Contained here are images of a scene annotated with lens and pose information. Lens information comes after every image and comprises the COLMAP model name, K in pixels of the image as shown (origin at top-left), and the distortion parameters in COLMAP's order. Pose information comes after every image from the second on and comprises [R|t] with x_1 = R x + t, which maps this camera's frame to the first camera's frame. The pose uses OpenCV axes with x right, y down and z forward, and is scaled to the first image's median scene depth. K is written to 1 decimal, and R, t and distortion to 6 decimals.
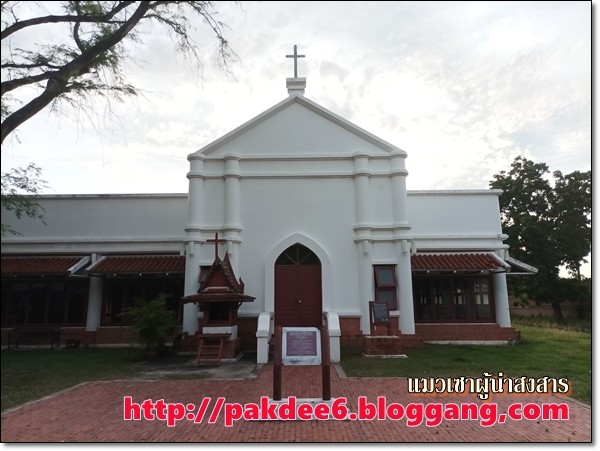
lens RADIAL K [[440.2, 0, 300.0], [0, 440.2, 225.5], [0, 0, 1]] dist [0.020844, -0.000703]
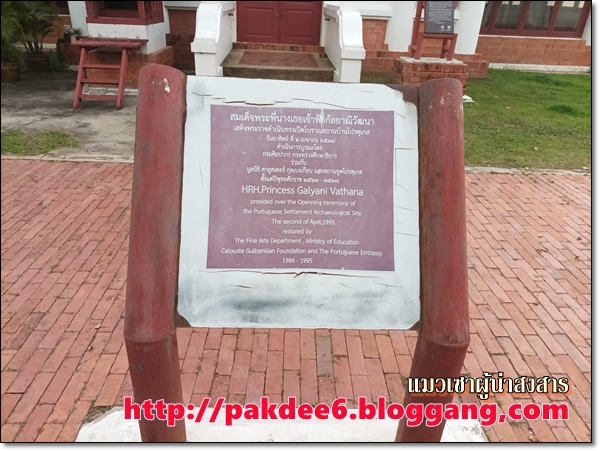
lens RADIAL K [[440.2, 0, 300.0], [0, 440.2, 225.5], [0, 0, 1]] dist [0.020844, -0.000703]
pose [[0.997832, 0.028151, 0.059482, -0.003469], [-0.058449, 0.794445, 0.604518, 0.092680], [-0.030237, -0.606684, 0.794368, 0.444647]]
